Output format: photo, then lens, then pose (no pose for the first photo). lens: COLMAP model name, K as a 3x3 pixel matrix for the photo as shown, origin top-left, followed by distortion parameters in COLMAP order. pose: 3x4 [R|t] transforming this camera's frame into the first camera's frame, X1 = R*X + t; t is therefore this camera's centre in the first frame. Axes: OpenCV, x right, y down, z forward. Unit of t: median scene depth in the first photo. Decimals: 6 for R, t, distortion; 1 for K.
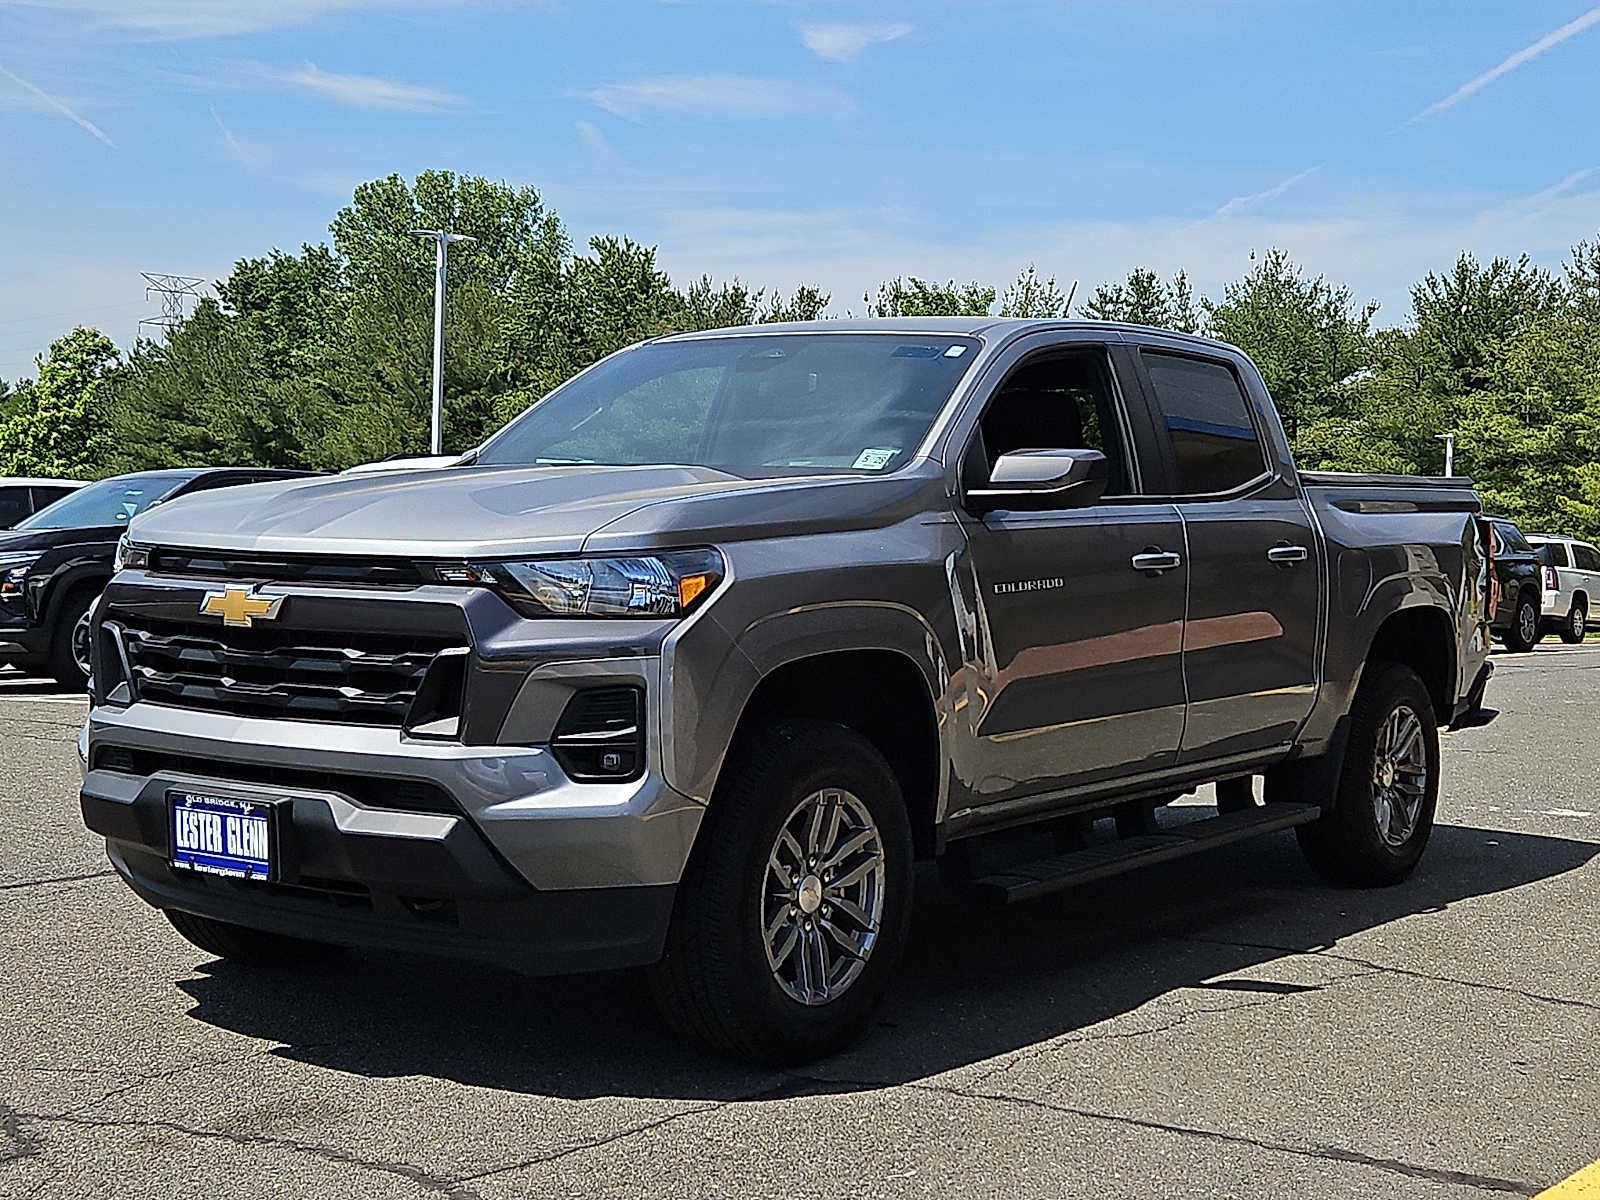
lens RADIAL K [[2348.7, 0, 800.0], [0, 2348.7, 600.0], [0, 0, 1]] dist [0.075769, -0.132306]
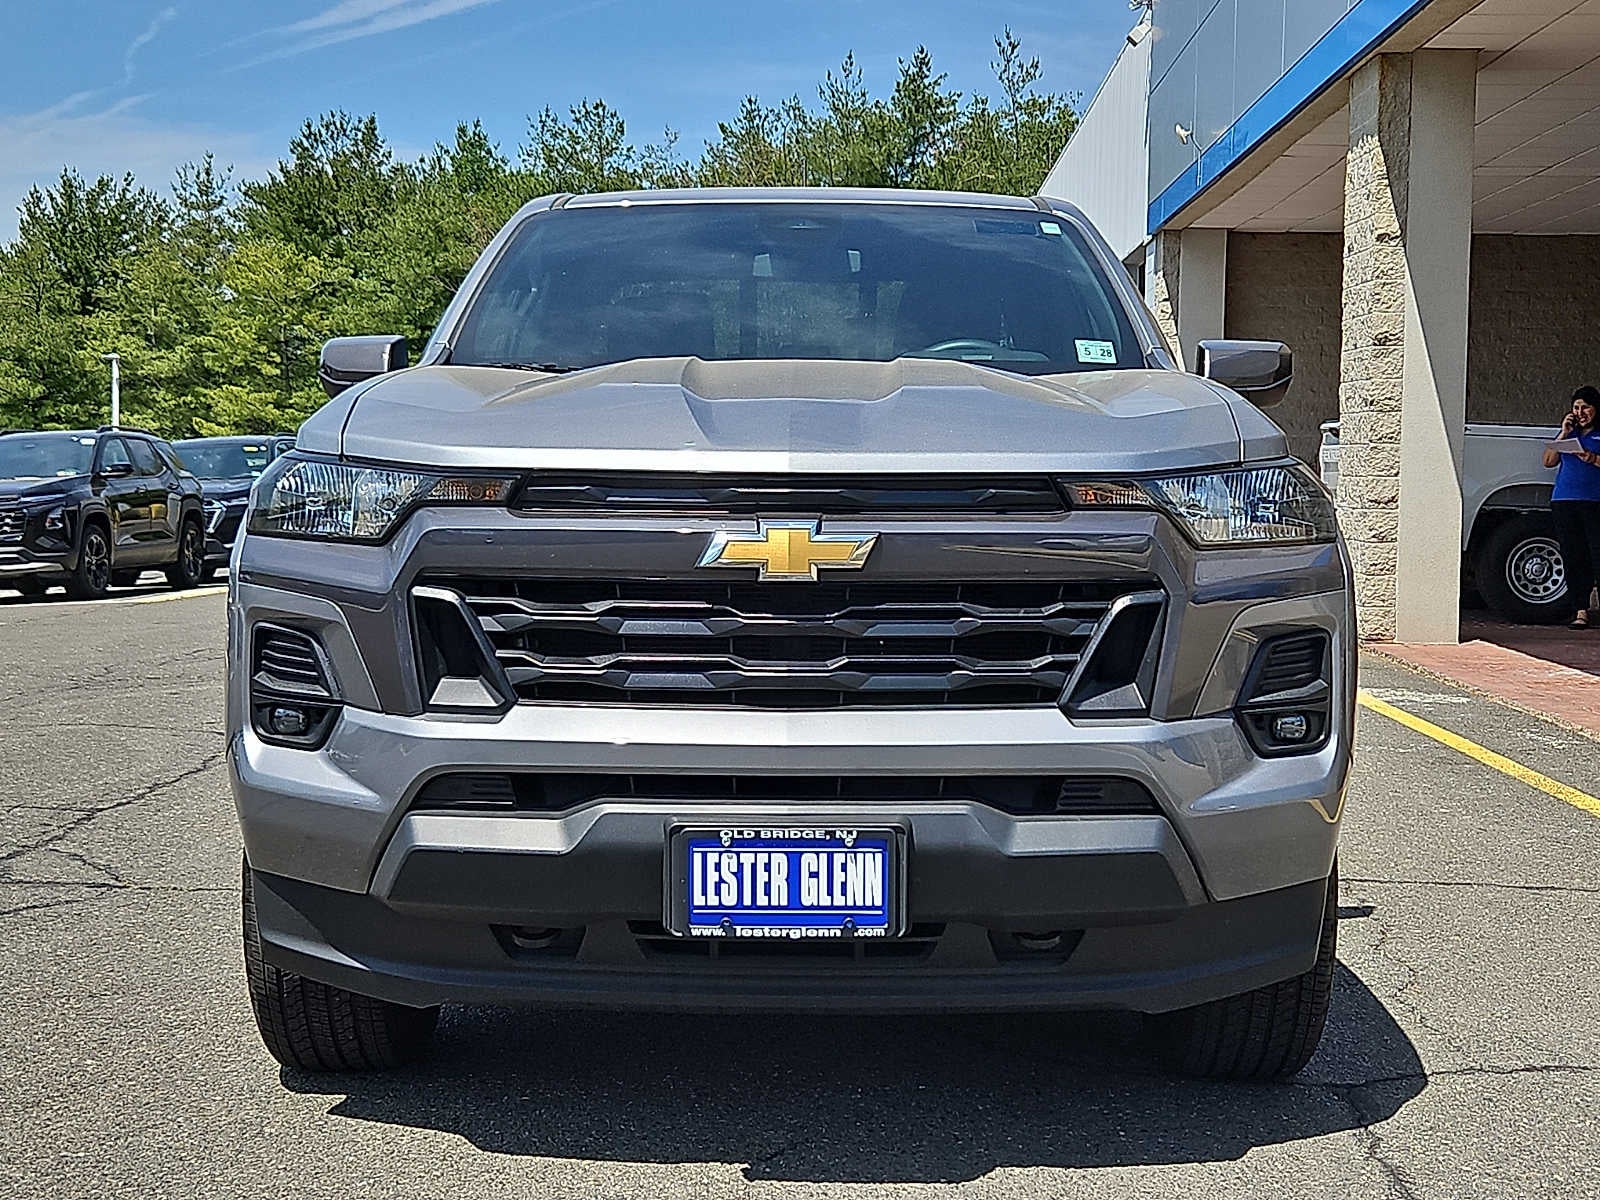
lens RADIAL K [[2348.7, 0, 800.0], [0, 2348.7, 600.0], [0, 0, 1]] dist [0.075769, -0.132306]
pose [[0.812457, -0.054125, 0.580504, -0.649438], [0.035633, 0.998430, 0.043222, -0.013472], [-0.581932, -0.014431, 0.813110, 0.437752]]
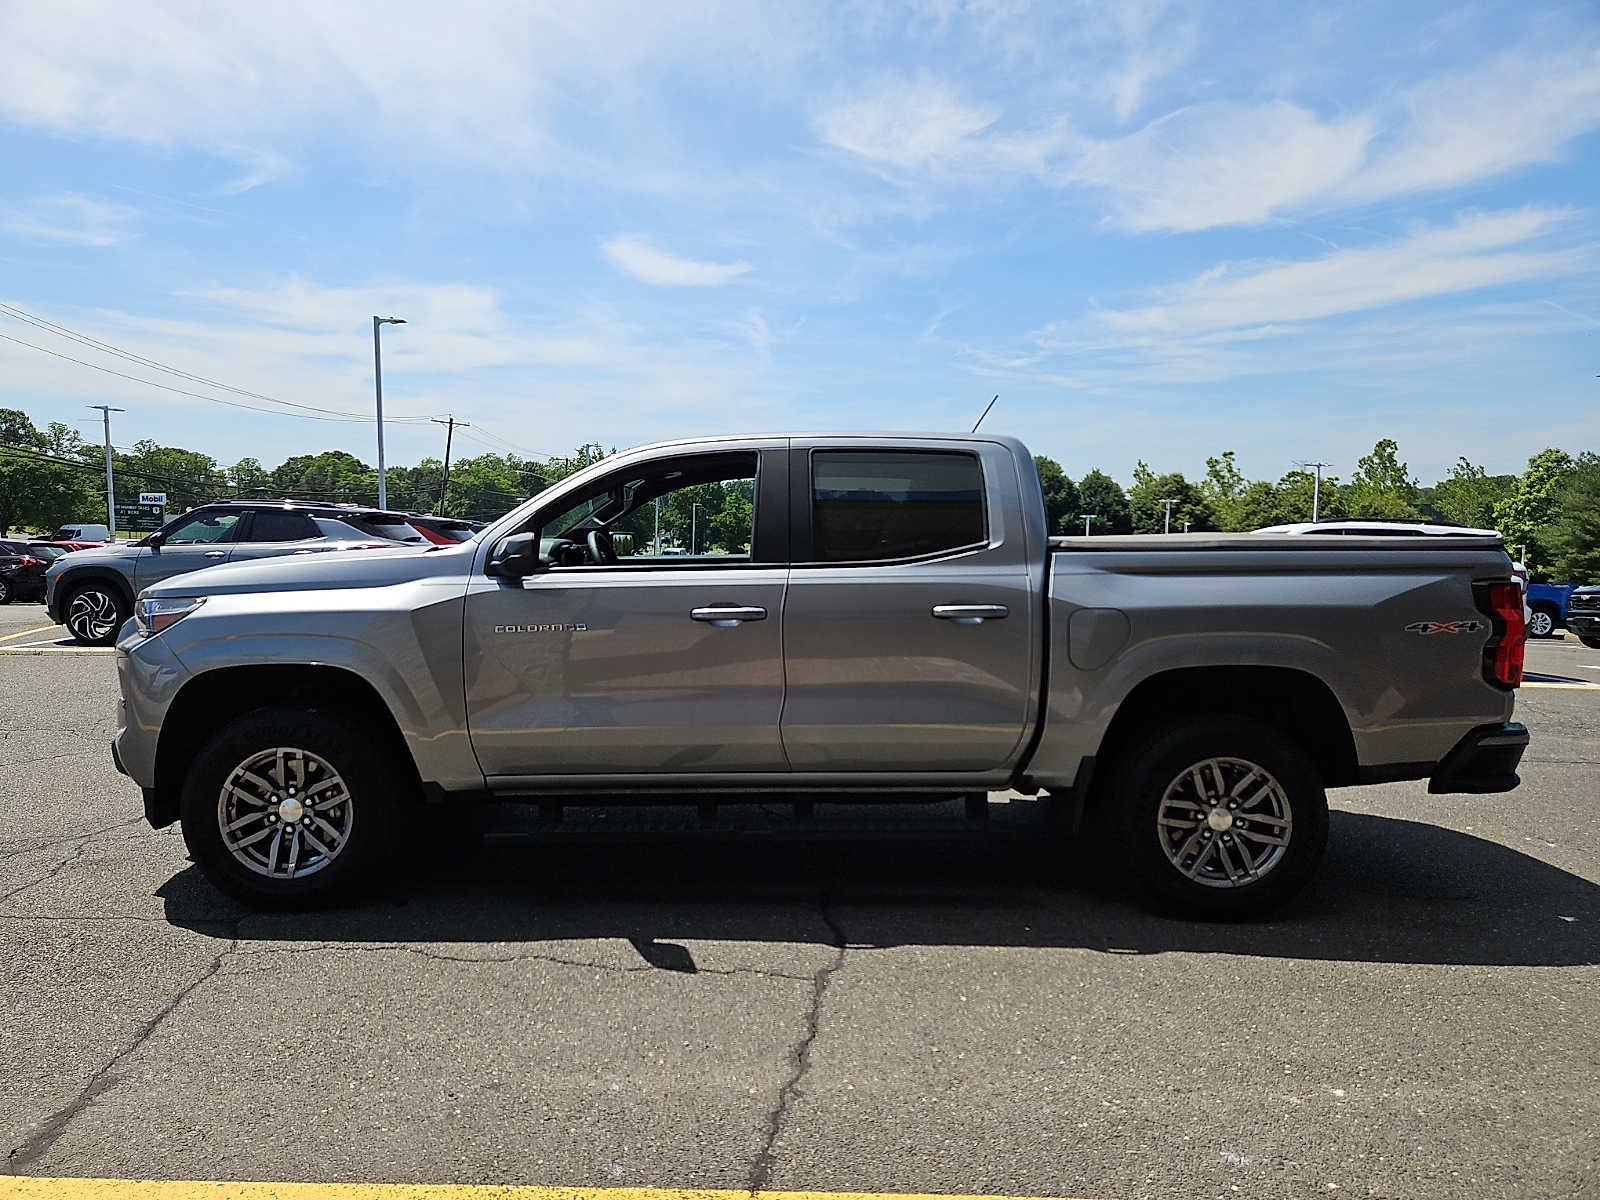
lens RADIAL K [[1072.5, 0, 791.8], [0, 1072.5, 610.2], [0, 0, 1]] dist [0.068834, -0.051553]
pose [[0.582632, 0.043203, -0.811587, 0.032327], [-0.028577, 0.999058, 0.032667, -0.001896], [0.812233, 0.004160, 0.583318, 0.033544]]
